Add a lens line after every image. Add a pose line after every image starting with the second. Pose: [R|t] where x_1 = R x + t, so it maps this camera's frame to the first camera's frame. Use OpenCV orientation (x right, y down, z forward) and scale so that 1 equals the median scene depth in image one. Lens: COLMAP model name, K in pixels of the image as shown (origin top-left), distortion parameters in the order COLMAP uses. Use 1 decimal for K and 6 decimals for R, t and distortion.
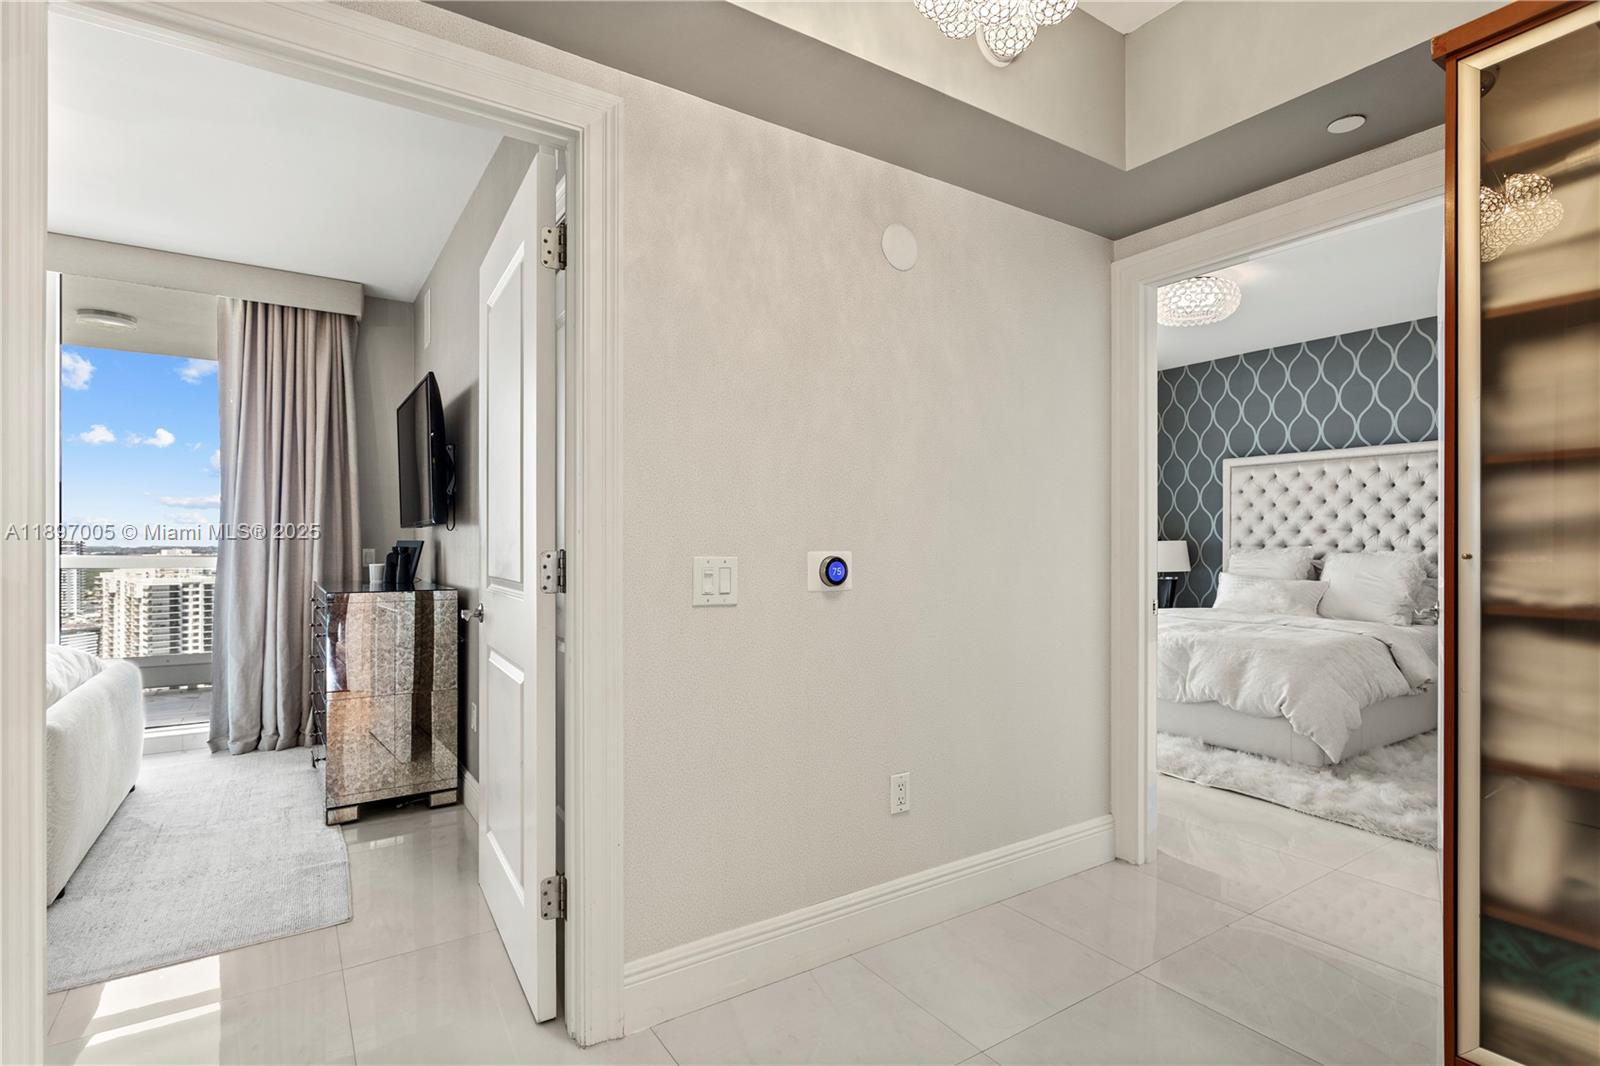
lens RADIAL K [[786.9, 0, 796.0], [0, 786.9, 540.9], [0, 0, 1]] dist [-0.011721, 0.005728]
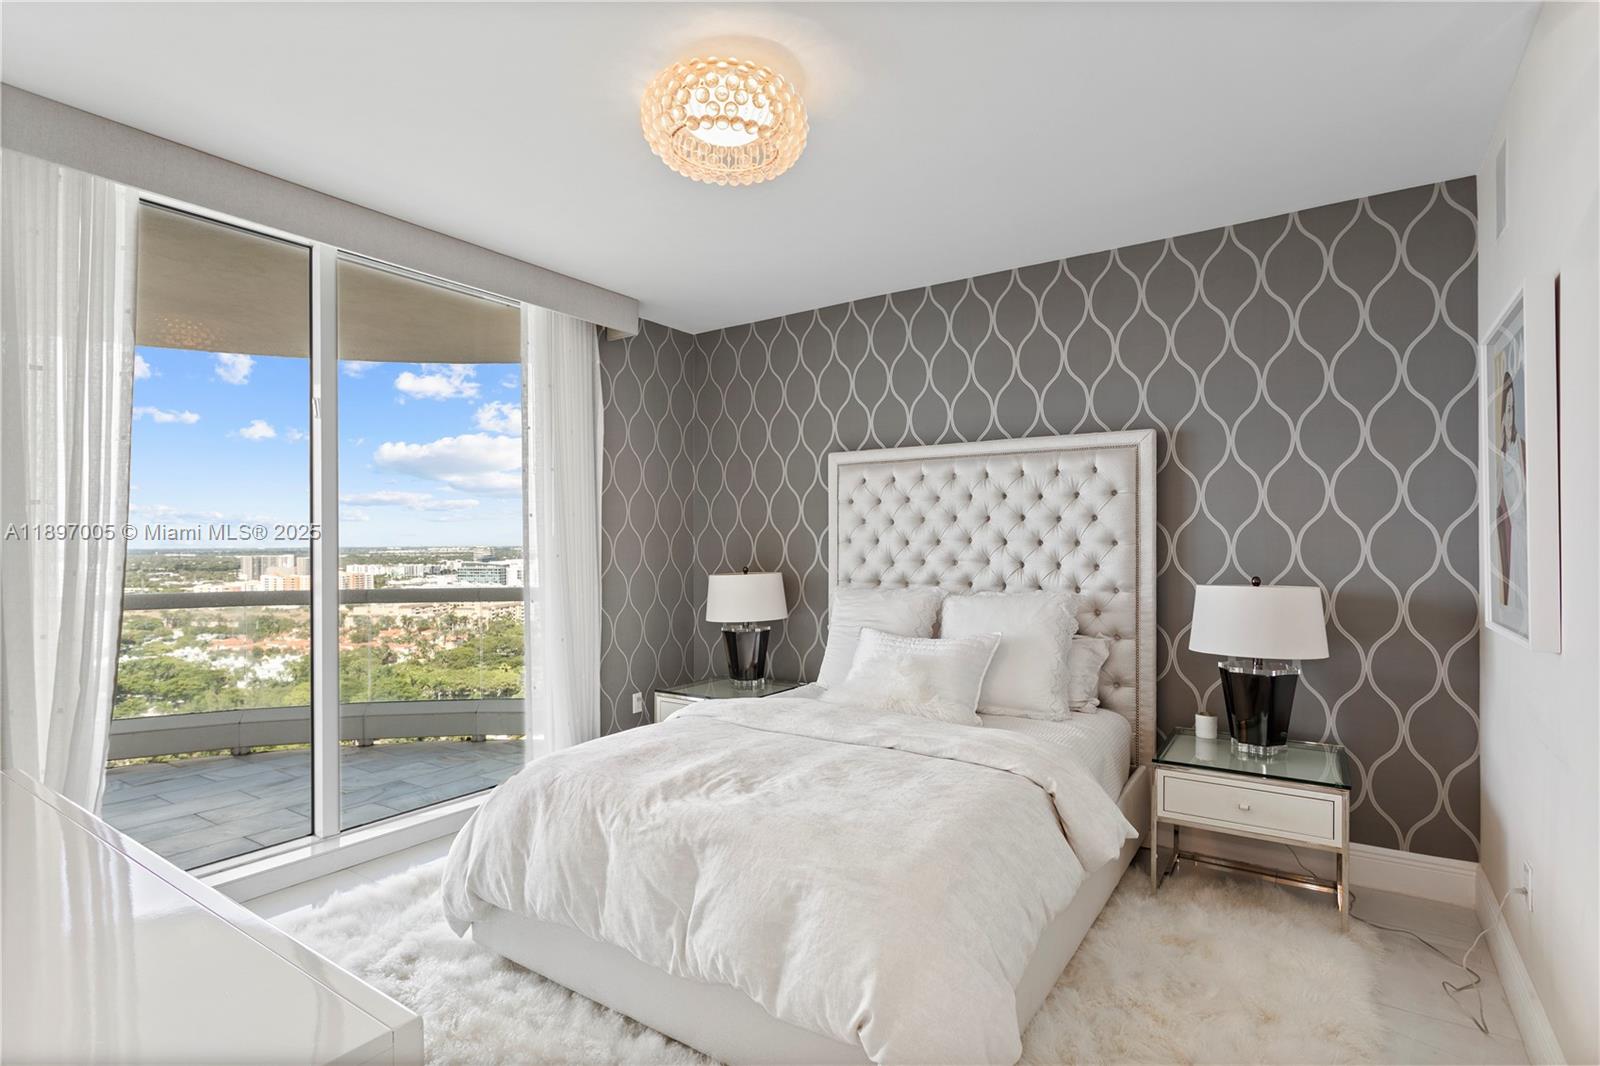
lens RADIAL K [[786.9, 0, 804.1], [0, 786.9, 531.0], [0, 0, 1]] dist [-0.011721, 0.005728]
pose [[0.922584, 0.000863, 0.385795, 0.348335], [0.003042, 0.999950, -0.009513, -0.040140], [-0.385784, 0.009950, 0.922535, 0.504905]]
